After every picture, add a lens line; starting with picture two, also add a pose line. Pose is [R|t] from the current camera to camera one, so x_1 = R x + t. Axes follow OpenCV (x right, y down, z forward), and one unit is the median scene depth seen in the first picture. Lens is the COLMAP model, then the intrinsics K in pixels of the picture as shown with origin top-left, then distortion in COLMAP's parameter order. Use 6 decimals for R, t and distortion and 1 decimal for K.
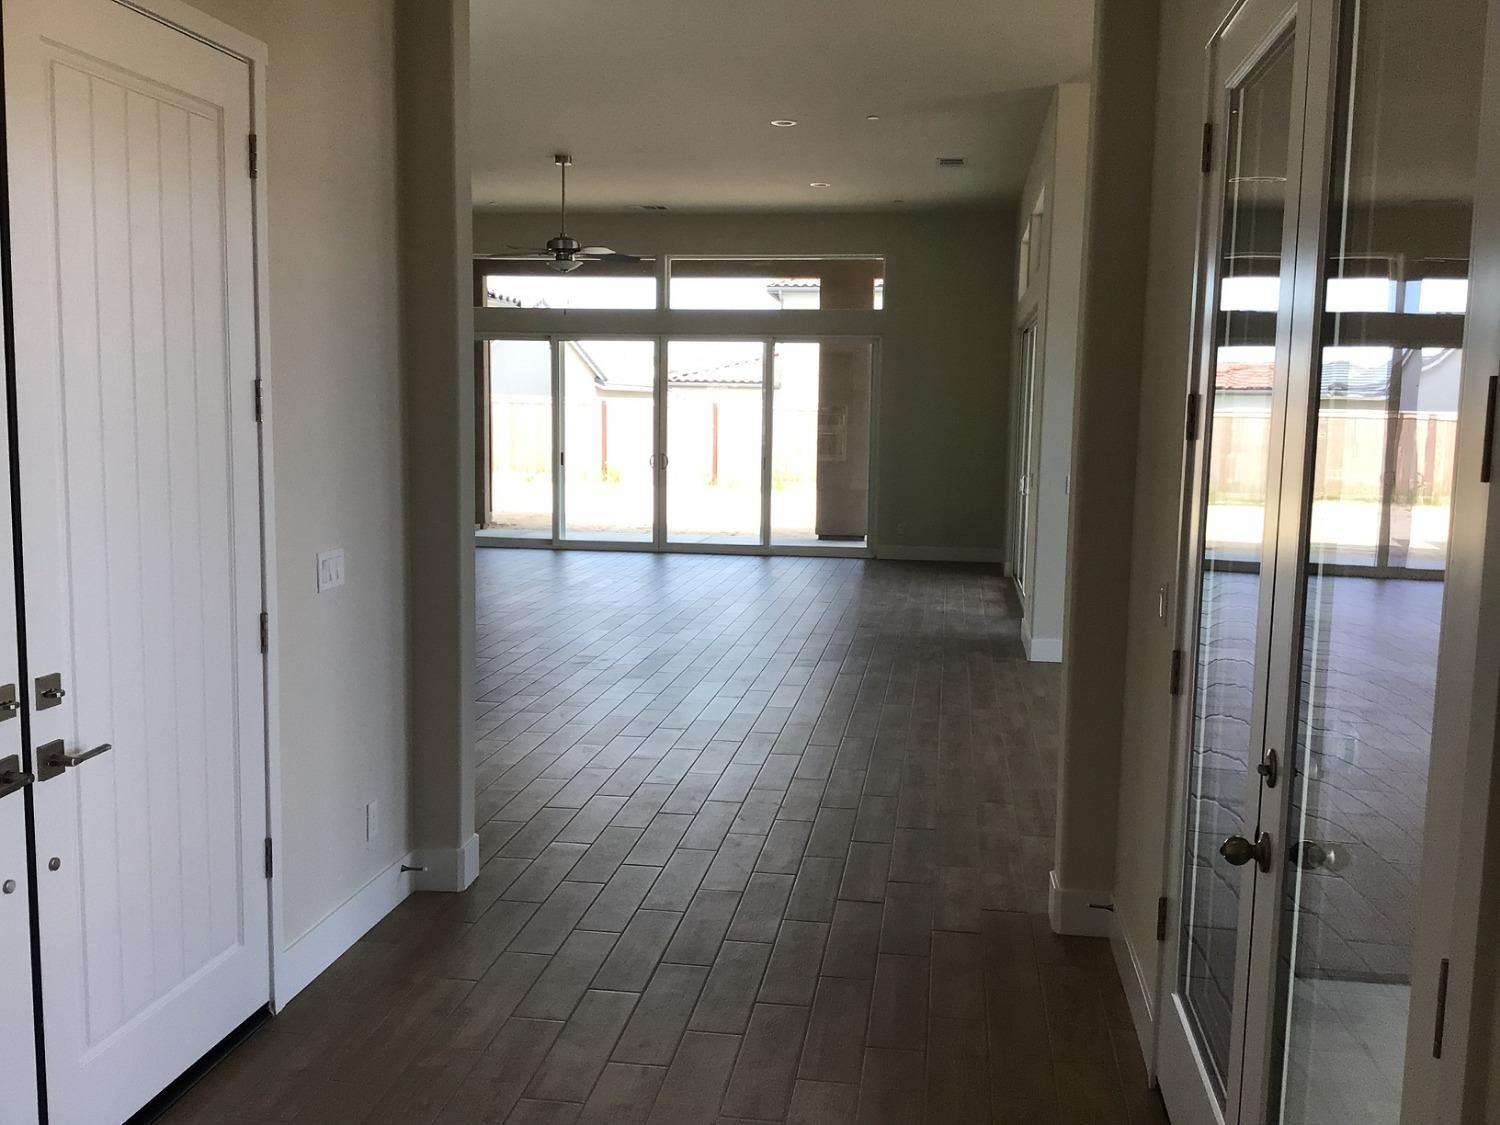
lens RADIAL K [[1357.5, 0, 756.2], [0, 1357.5, 567.9], [0, 0, 1]] dist [0.128371, -0.240831]
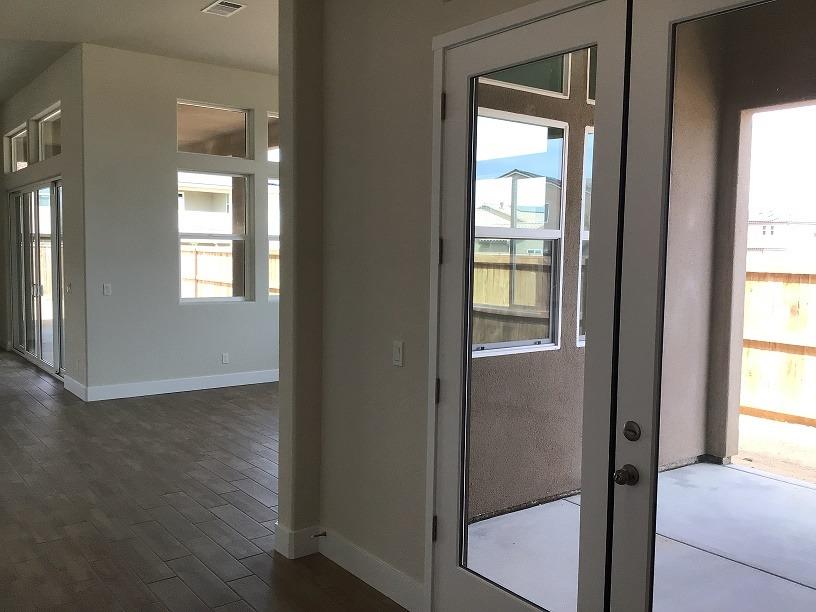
lens RADIAL K [[738.5, 0, 411.4], [0, 738.5, 309.0], [0, 0, 1]] dist [0.128371, -0.240831]
pose [[0.720702, -0.063296, 0.690350, -0.187572], [0.086917, 0.996215, 0.000601, -0.011616], [-0.687775, 0.059570, 0.723476, 0.176246]]
